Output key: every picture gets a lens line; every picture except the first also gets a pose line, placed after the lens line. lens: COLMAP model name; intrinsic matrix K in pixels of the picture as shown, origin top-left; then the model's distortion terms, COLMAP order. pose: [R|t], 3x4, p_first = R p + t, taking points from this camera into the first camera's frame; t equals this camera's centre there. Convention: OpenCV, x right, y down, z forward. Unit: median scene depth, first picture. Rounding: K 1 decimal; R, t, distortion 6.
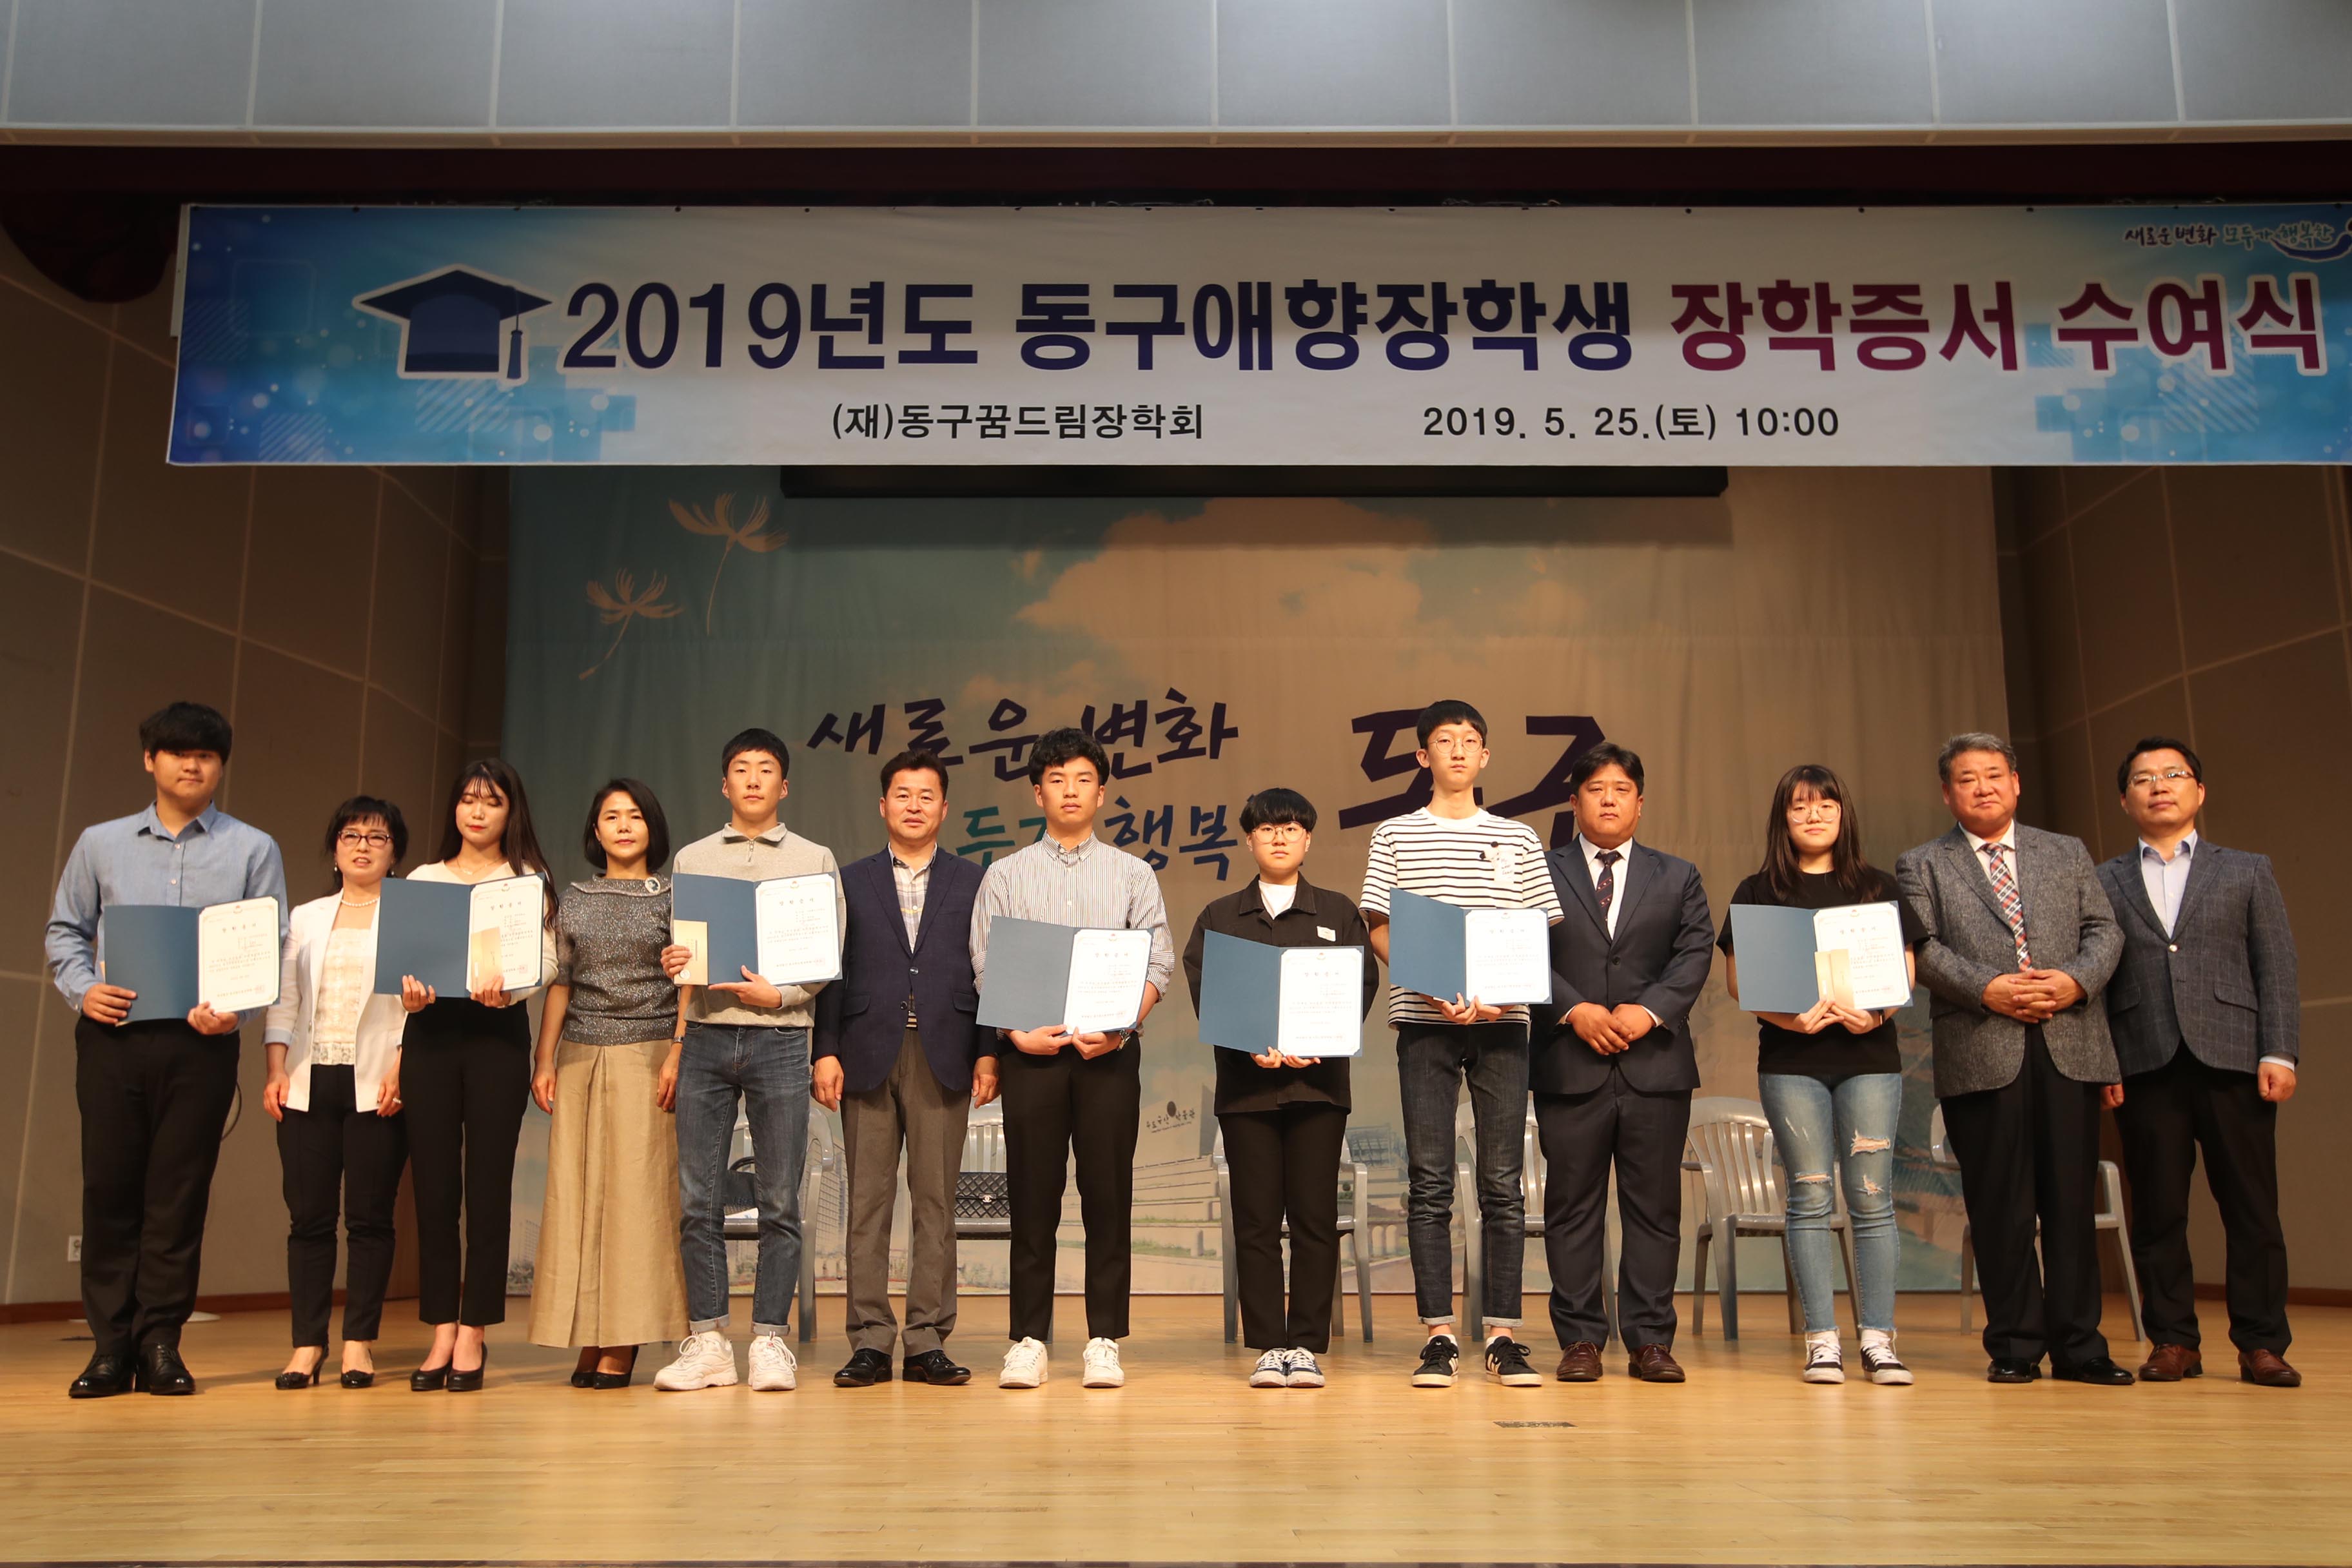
lens RADIAL K [[1976.4, 0, 1128.6], [0, 1976.4, 829.2], [0, 0, 1]] dist [-0.035638, 0.095597]
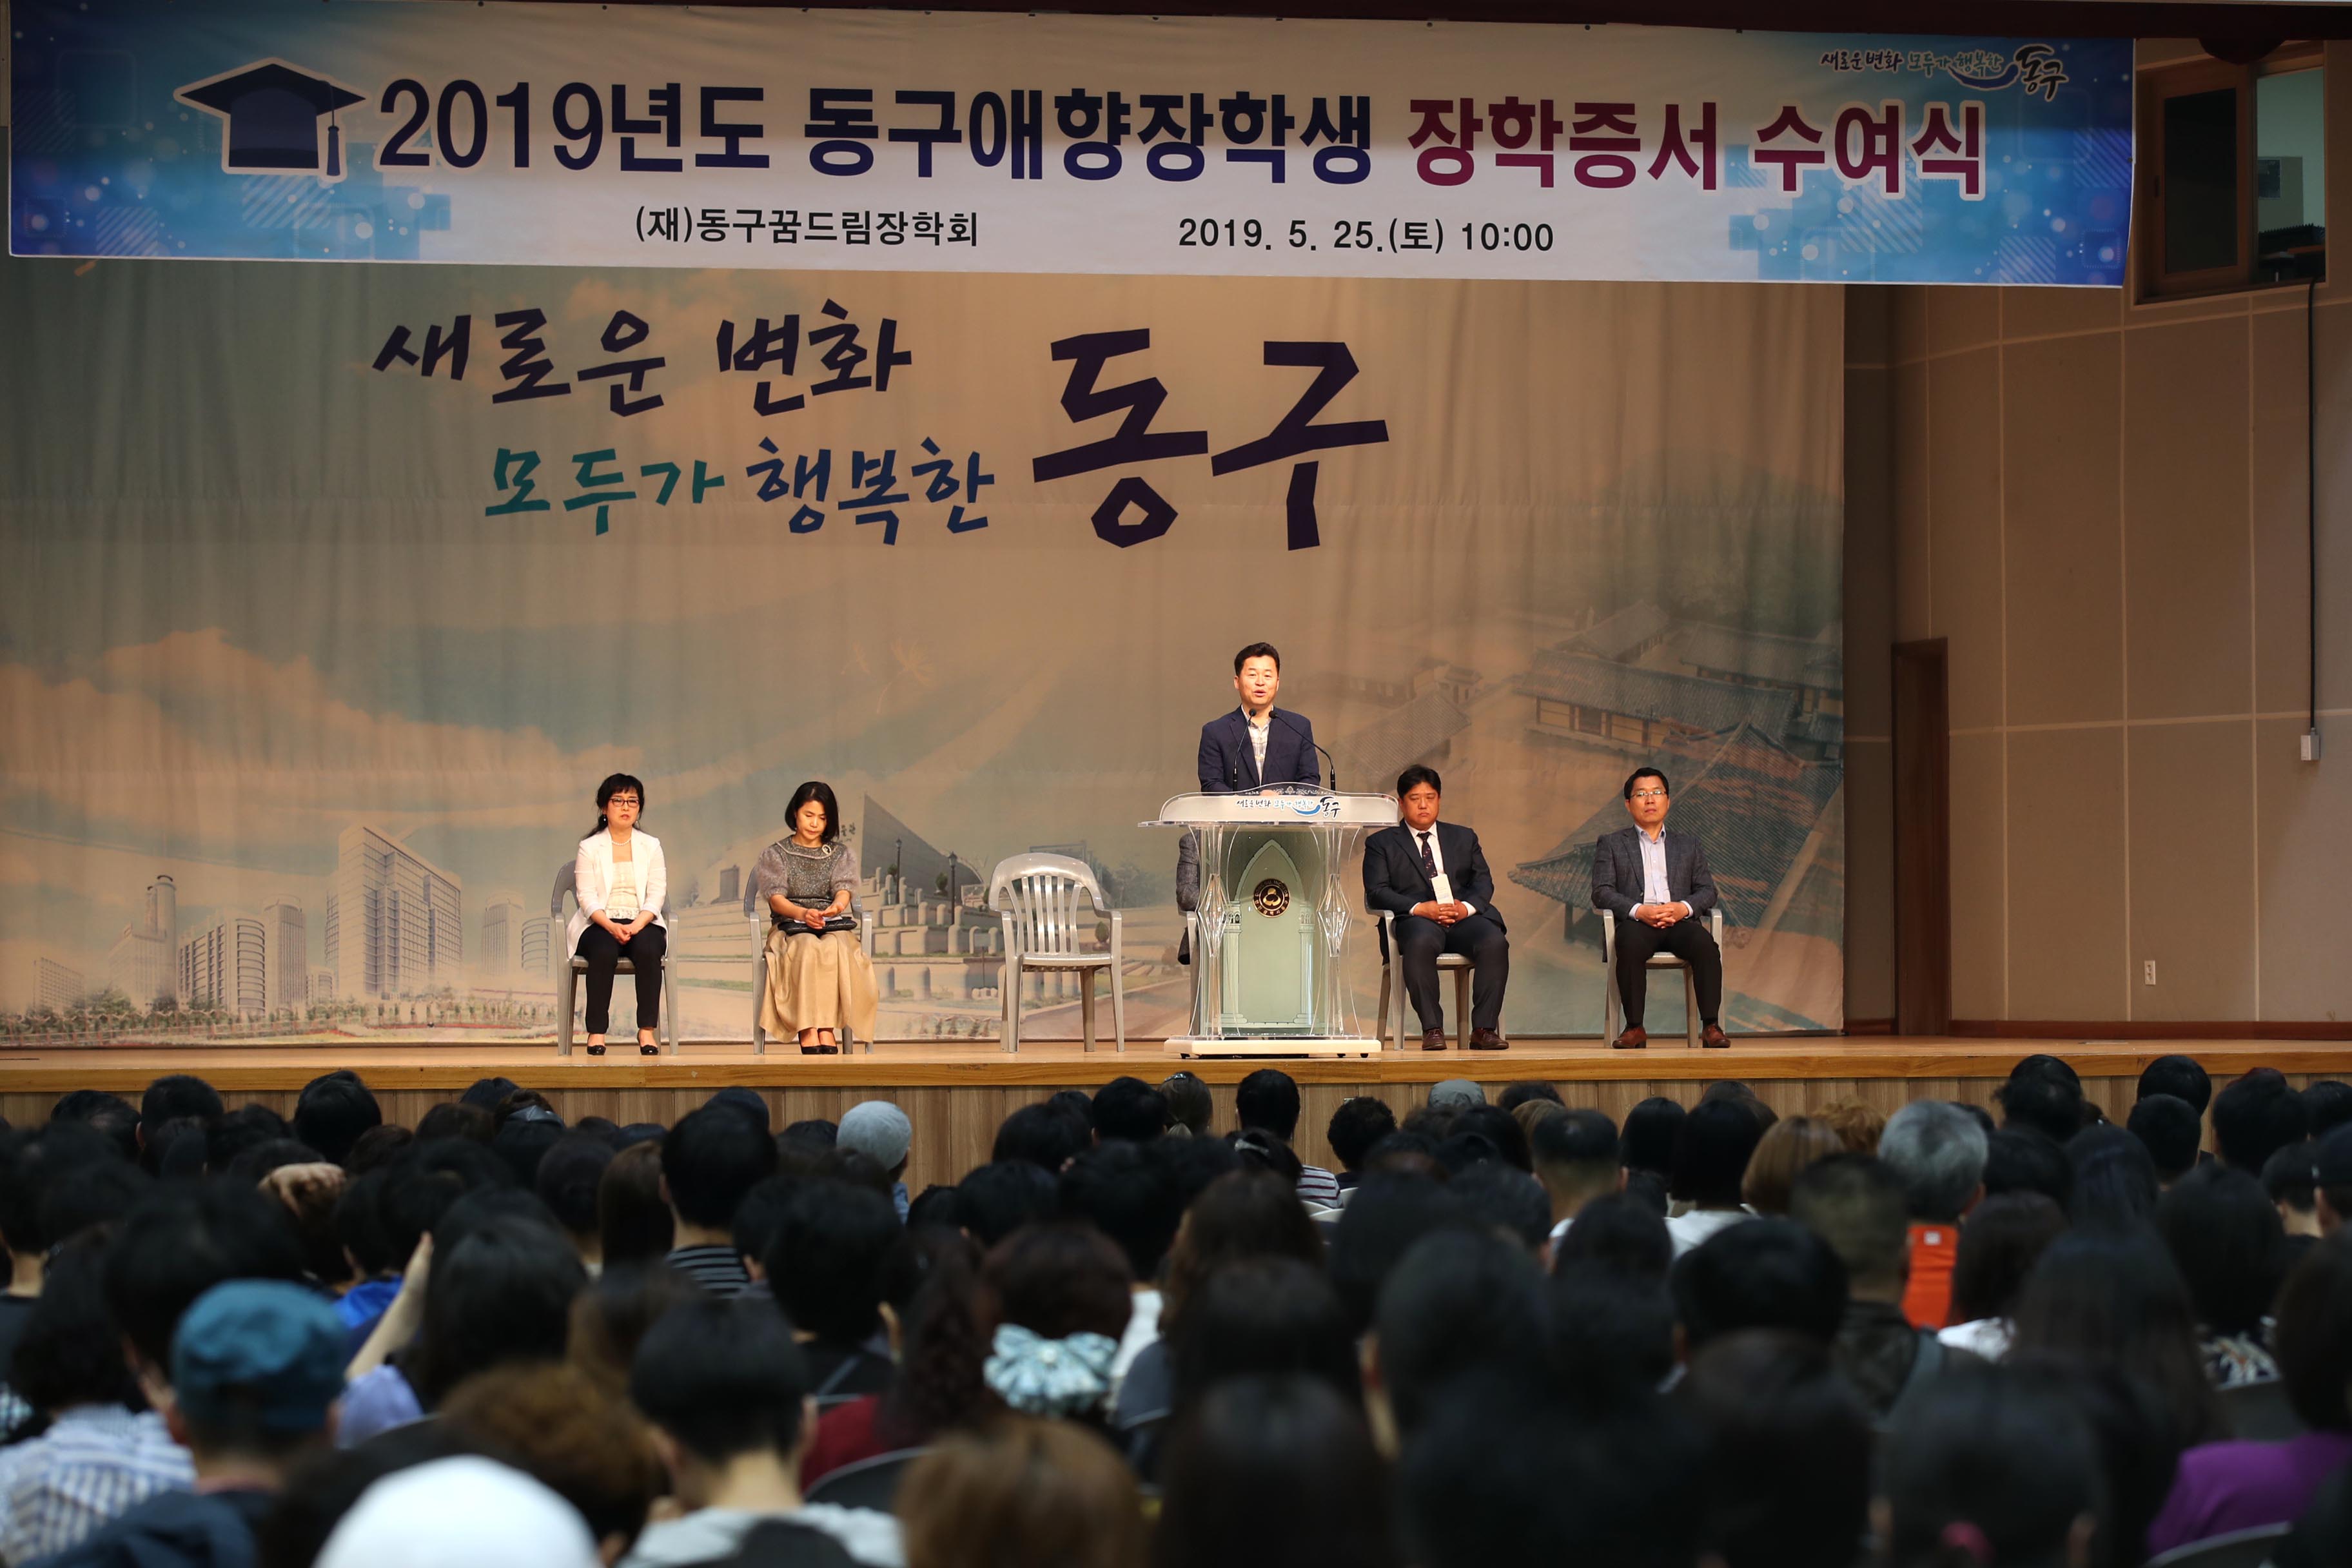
lens RADIAL K [[7141.1, 0, 1176.0], [0, 7141.1, 784.0], [0, 0, 1]] dist [-0.075275, -1.180264]
pose [[0.982182, 0.002332, 0.187915, -0.581281], [-0.034743, 0.984940, 0.169371, -0.565867], [-0.184690, -0.172881, 0.967472, -2.811385]]
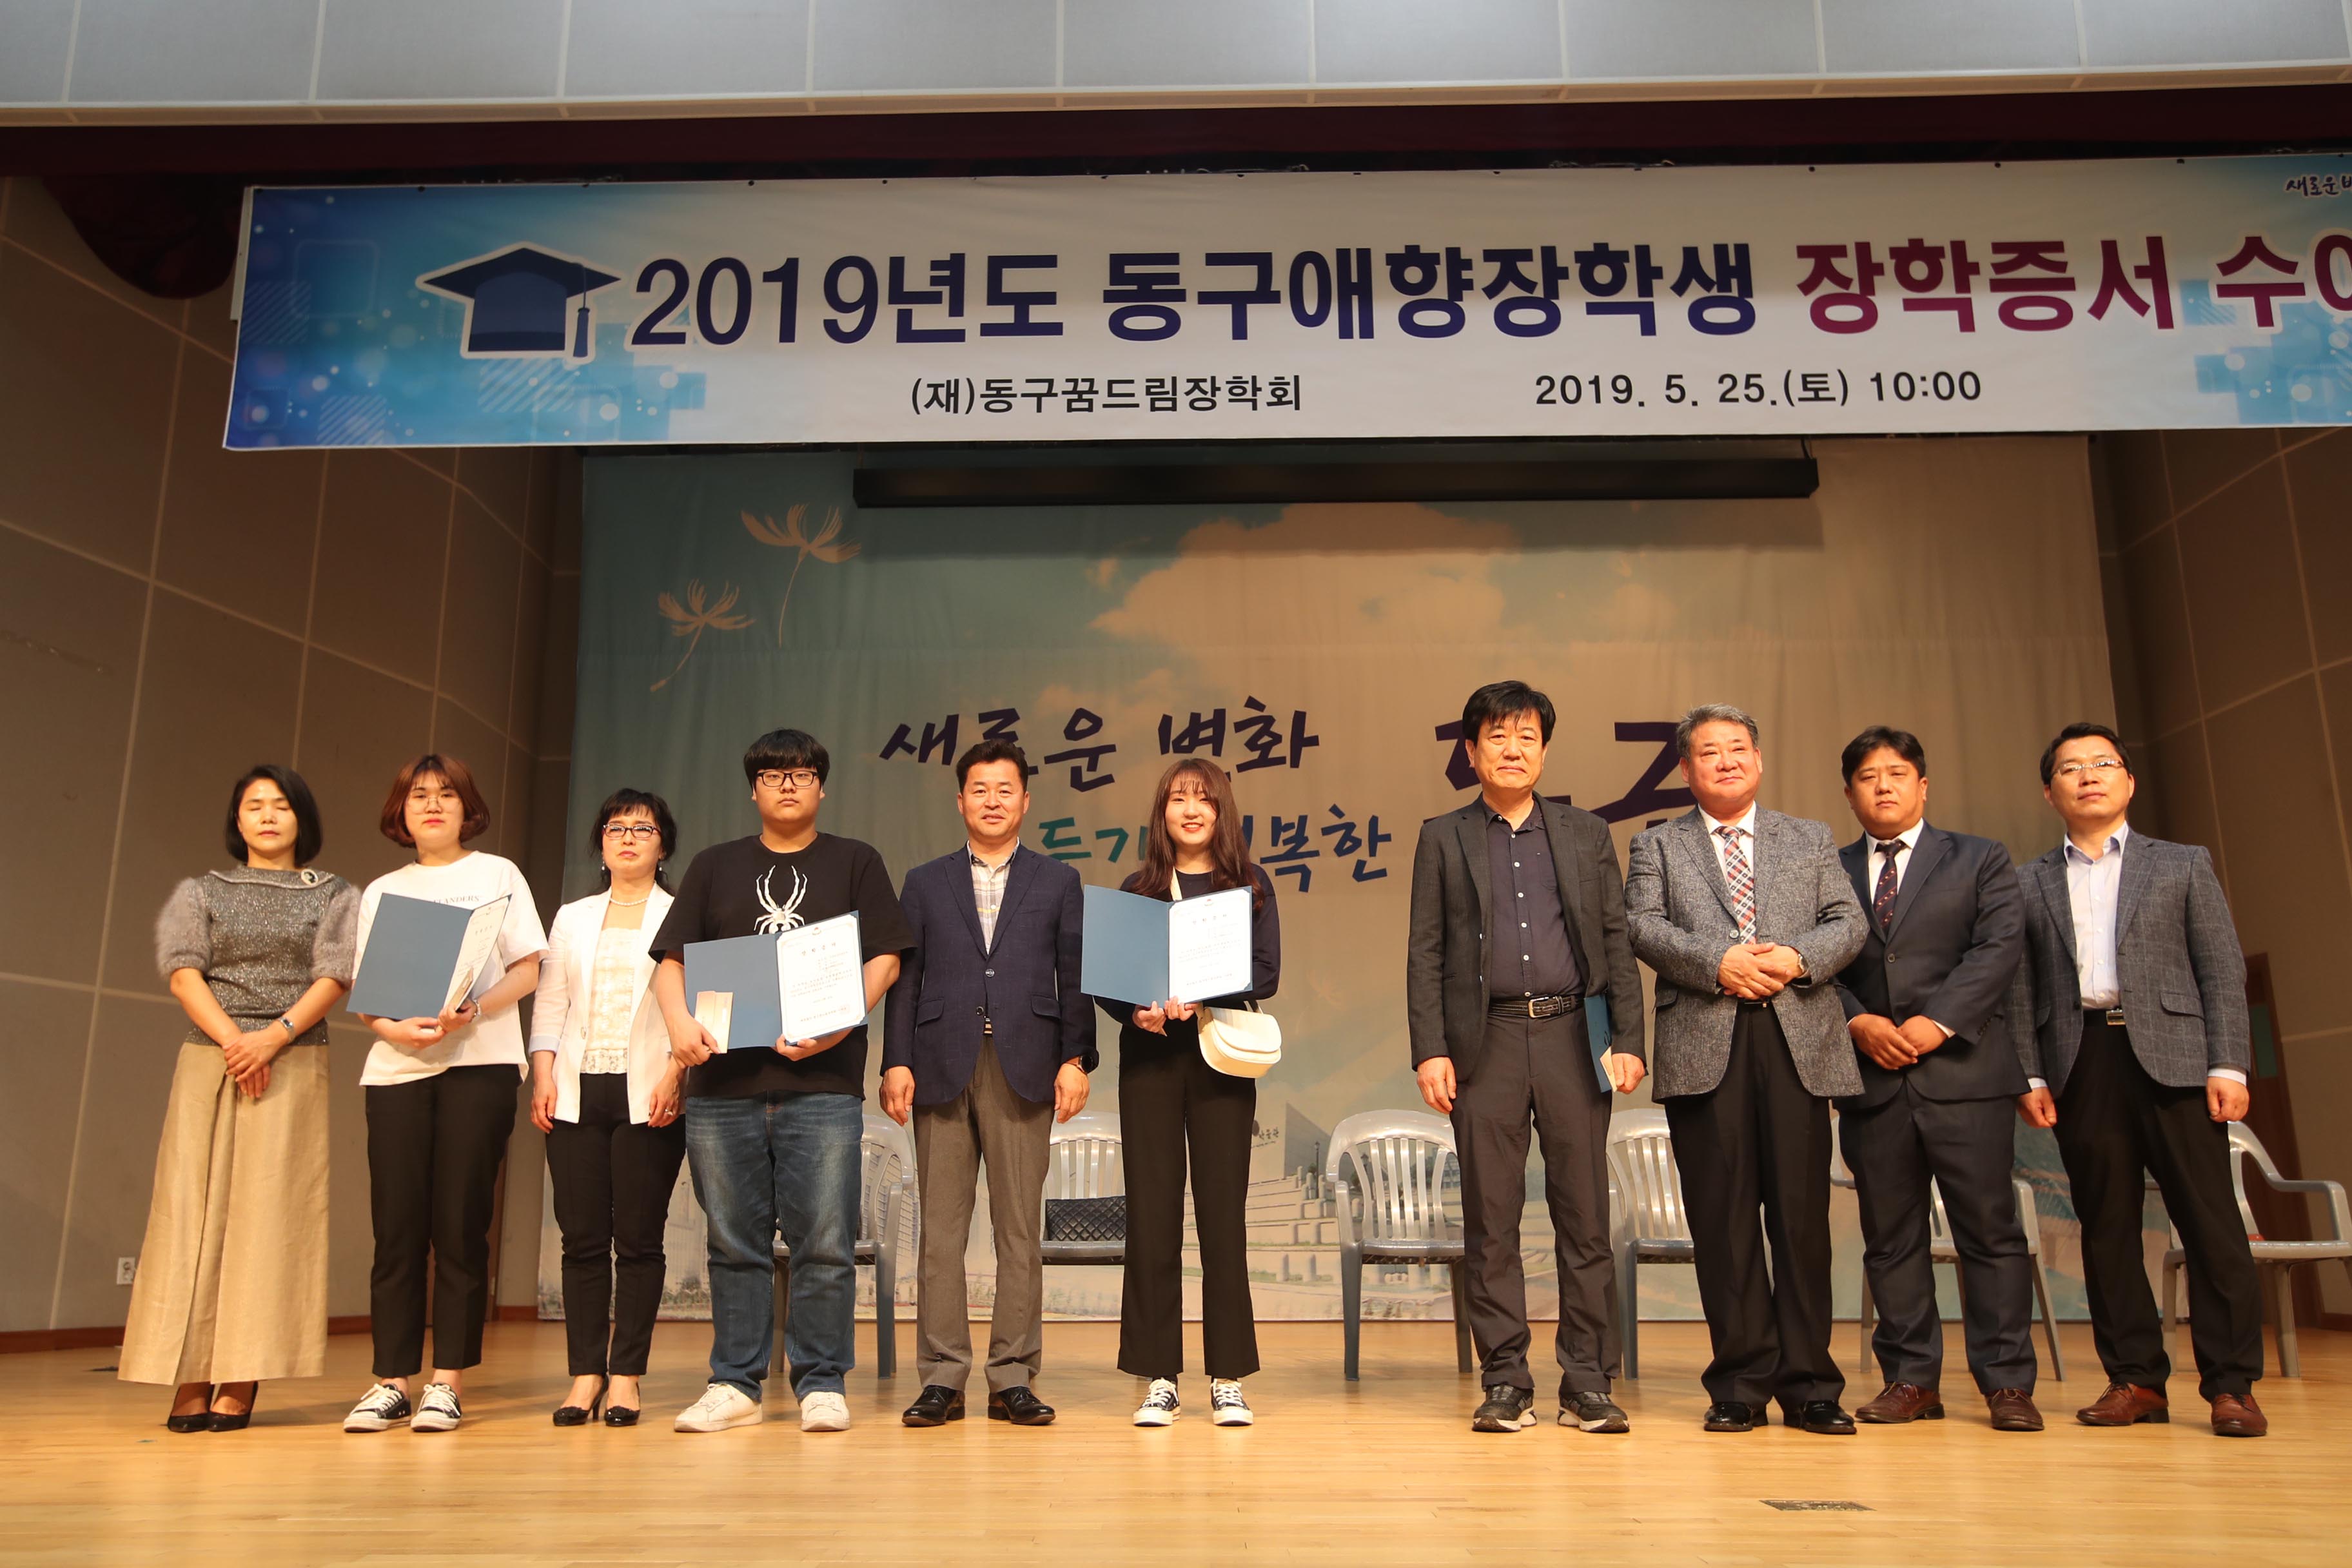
lens RADIAL K [[1880.4, 0, 1119.3], [0, 1880.4, 790.4], [0, 0, 1]] dist [-0.037783, 0.082379]
pose [[0.999525, -0.005172, -0.030394, -0.022981], [0.003906, 0.999128, -0.041565, 0.020884], [0.030582, 0.041426, 0.998673, 0.105116]]
